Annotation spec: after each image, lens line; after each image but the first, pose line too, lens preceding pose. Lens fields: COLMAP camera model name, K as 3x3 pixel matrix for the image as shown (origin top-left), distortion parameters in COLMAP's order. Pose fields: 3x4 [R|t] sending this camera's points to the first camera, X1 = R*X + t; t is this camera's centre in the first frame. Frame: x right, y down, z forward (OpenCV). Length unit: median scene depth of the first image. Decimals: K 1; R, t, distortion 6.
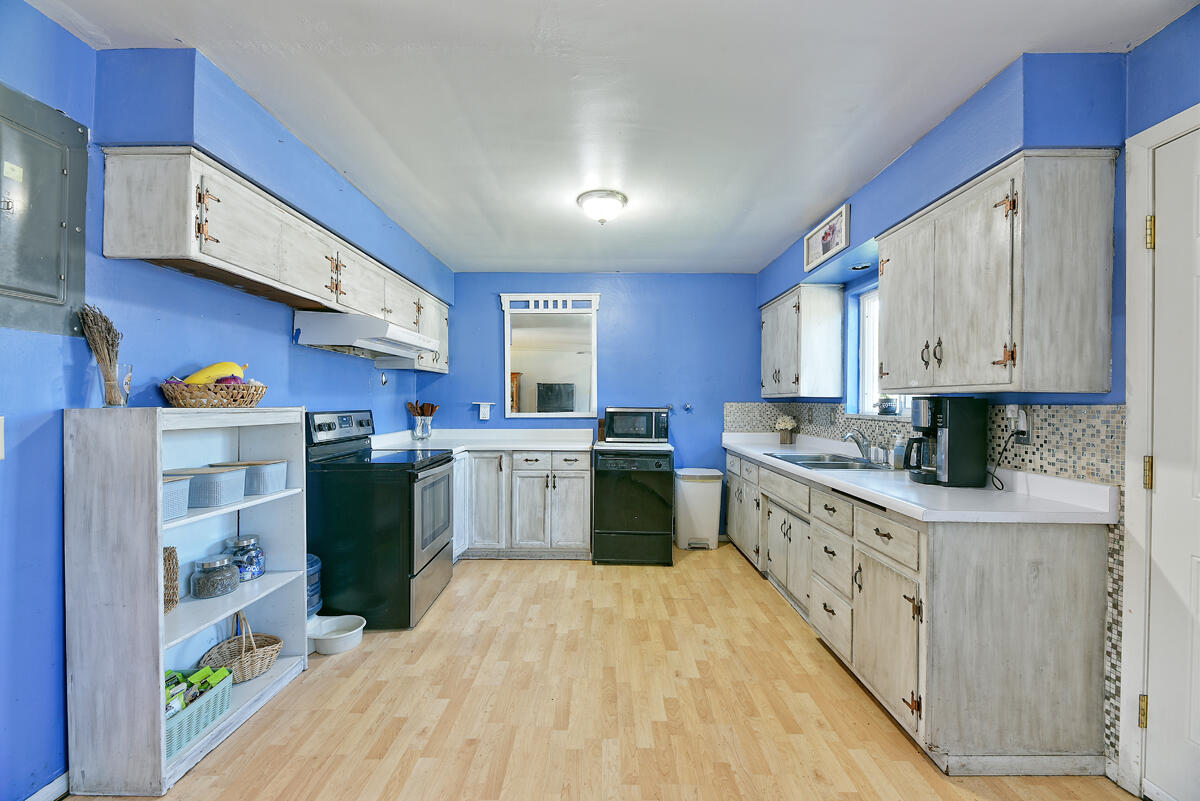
lens RADIAL K [[483.1, 0, 600.6], [0, 483.1, 400.9], [0, 0, 1]] dist [-0.000202, -0.003367]
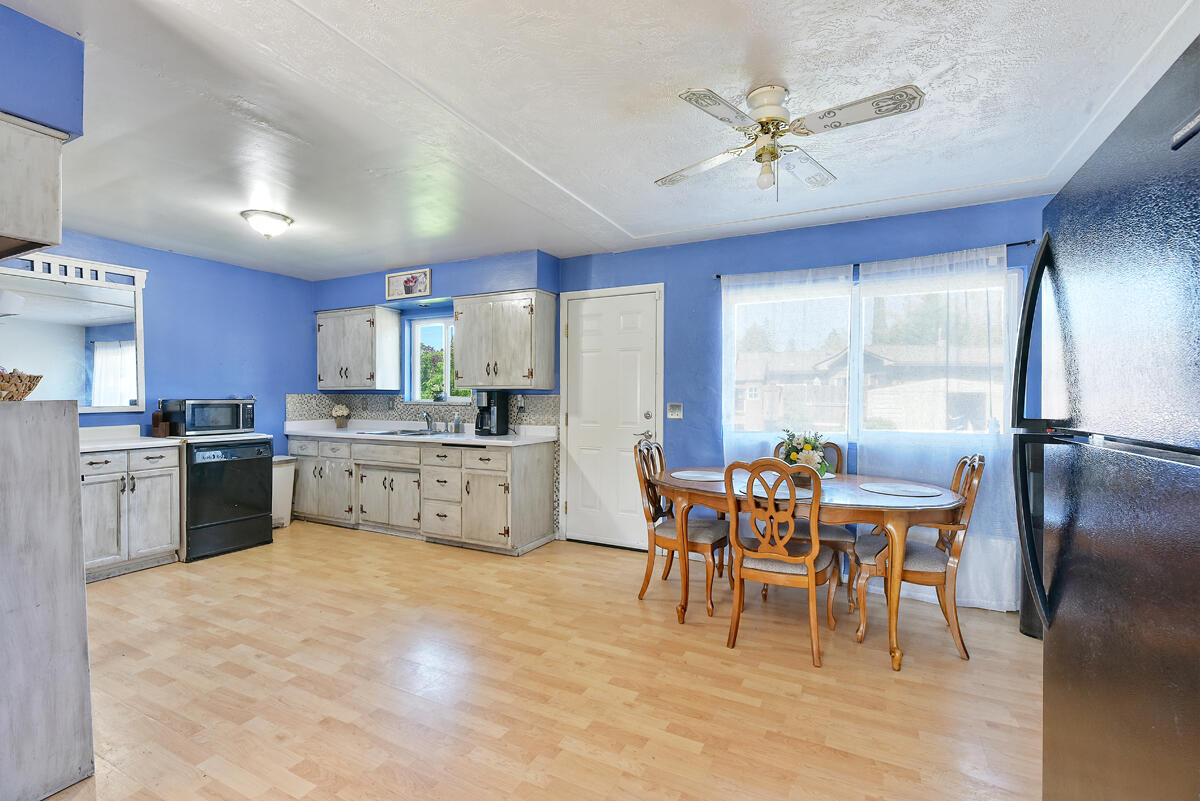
lens RADIAL K [[524.6, 0, 600.3], [0, 524.6, 400.1], [0, 0, 1]] dist [0.003379, -0.002680]
pose [[0.441423, -0.012921, 0.897206, -1.034170], [-0.000620, 0.999892, 0.014705, -0.002284], [-0.897299, -0.007048, 0.441367, -0.345860]]
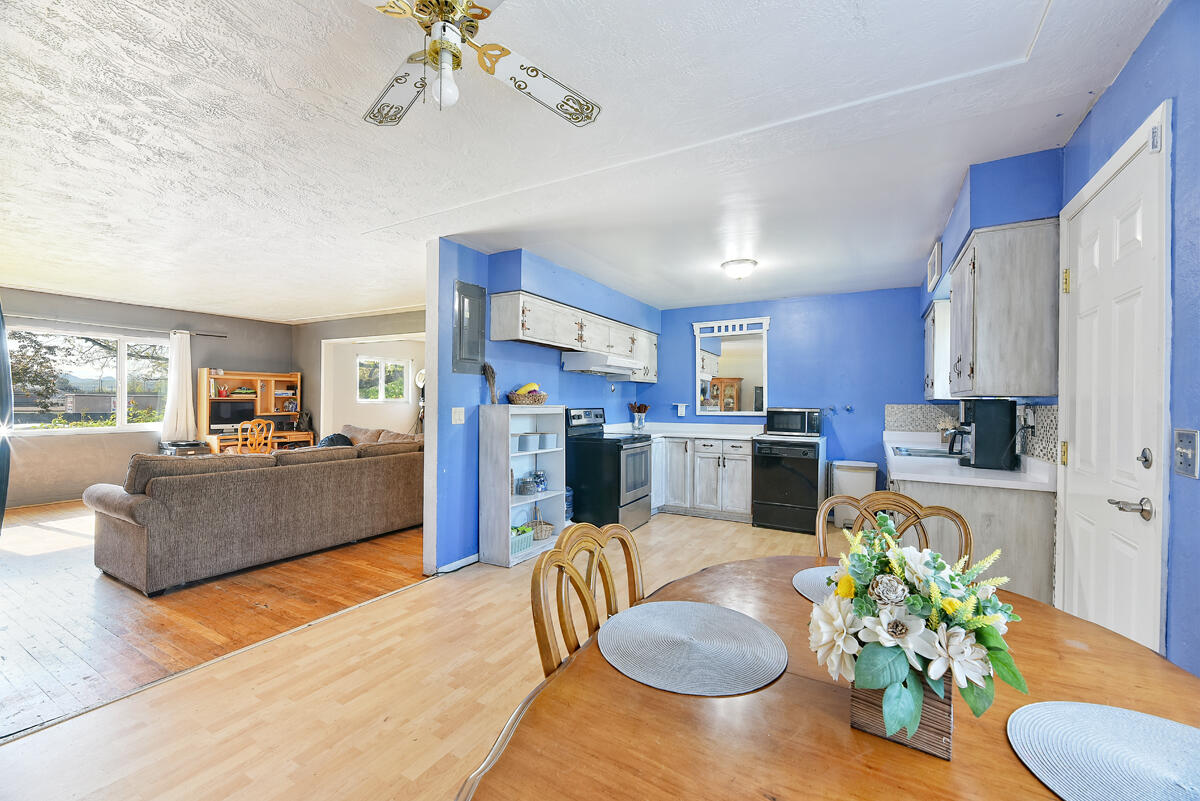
lens RADIAL K [[483.1, 0, 599.4], [0, 483.1, 400.3], [0, 0, 1]] dist [-0.000202, -0.003367]
pose [[0.872908, -0.000646, -0.487884, 0.463645], [-0.002443, 0.999981, -0.005696, 0.004519], [0.487878, 0.006164, 0.872890, -0.633811]]
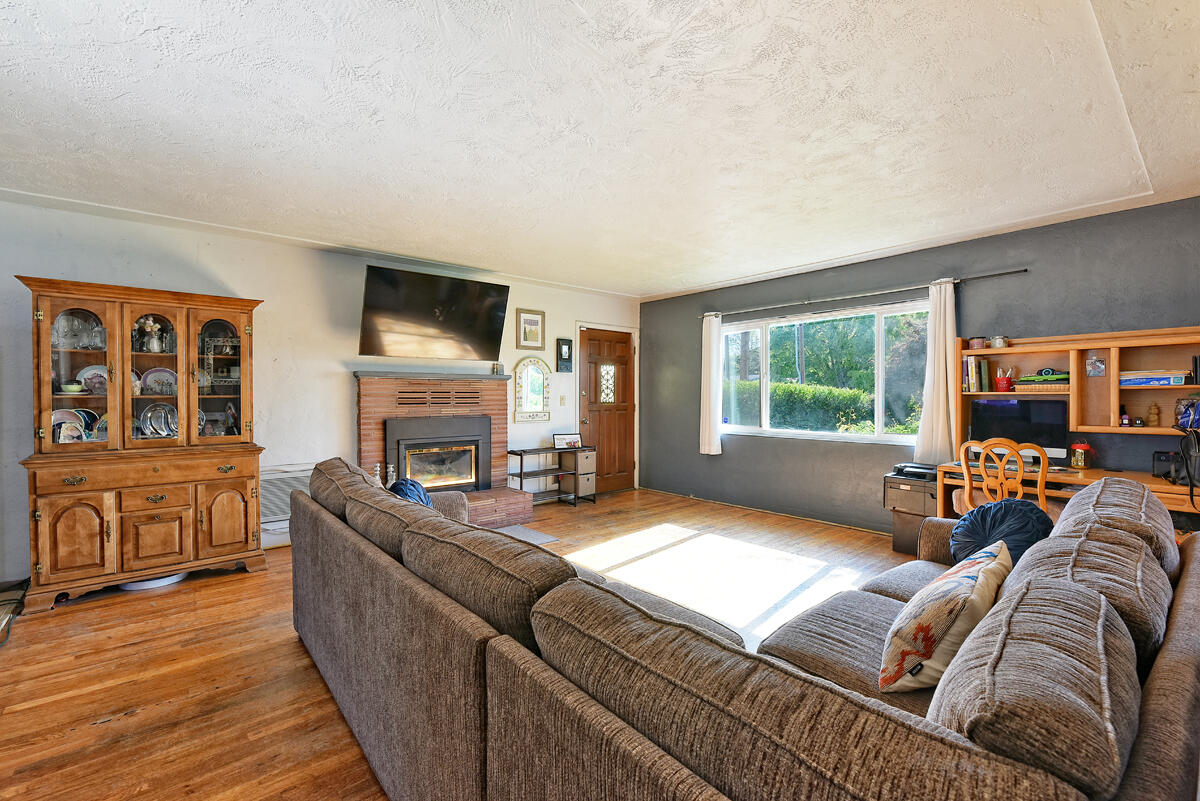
lens RADIAL K [[524.6, 0, 599.4], [0, 524.6, 395.9], [0, 0, 1]] dist [0.003379, -0.002680]
pose [[-0.754428, -0.006444, -0.656351, -1.104732], [-0.006535, 0.999976, -0.002307, 0.001967], [0.656350, 0.002549, -0.754452, 1.418650]]
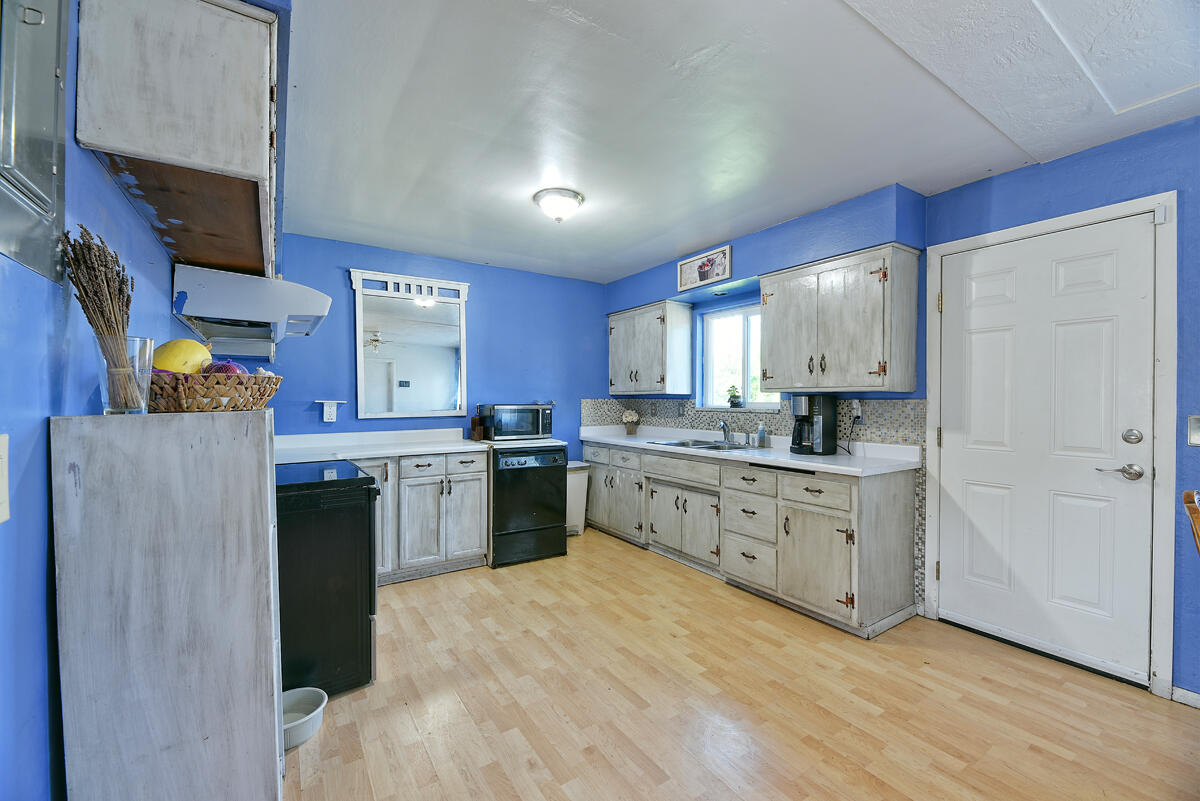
lens RADIAL K [[483.1, 0, 599.6], [0, 483.1, 400.9], [0, 0, 1]] dist [-0.000202, -0.003367]
pose [[0.828085, -0.006956, 0.560560, -0.661454], [0.003091, 0.999964, 0.007842, -0.002408], [-0.560595, -0.004761, 0.828077, 0.158535]]
